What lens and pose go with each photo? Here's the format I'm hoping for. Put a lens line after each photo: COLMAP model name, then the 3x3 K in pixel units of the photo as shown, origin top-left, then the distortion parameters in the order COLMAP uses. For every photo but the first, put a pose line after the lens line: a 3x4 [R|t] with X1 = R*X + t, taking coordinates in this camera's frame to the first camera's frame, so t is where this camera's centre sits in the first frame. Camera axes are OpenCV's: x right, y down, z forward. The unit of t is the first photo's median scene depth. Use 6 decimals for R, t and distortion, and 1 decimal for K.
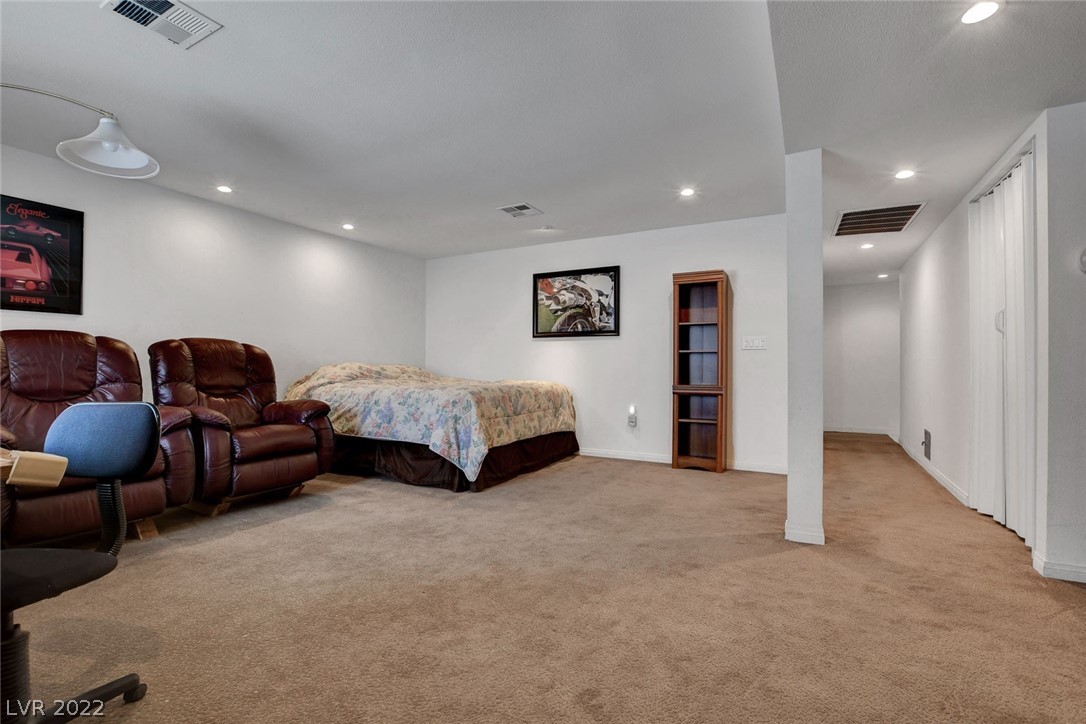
lens RADIAL K [[498.0, 0, 539.5], [0, 498.0, 359.1], [0, 0, 1]] dist [-0.024862, 0.000291]
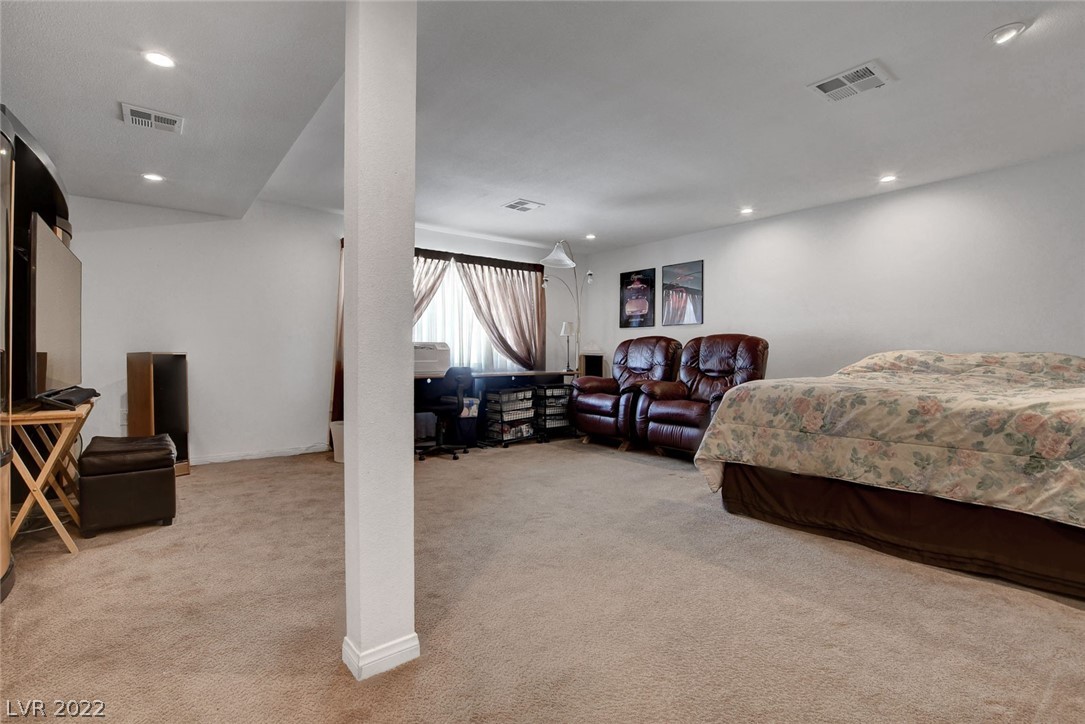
lens RADIAL K [[497.6, 0, 539.0], [0, 497.6, 359.1], [0, 0, 1]] dist [-0.024862, 0.000291]
pose [[-0.377364, 0.005987, -0.926046, 0.540778], [0.013679, 0.999906, 0.000891, 0.013335], [0.925964, -0.012332, -0.377411, 0.763734]]
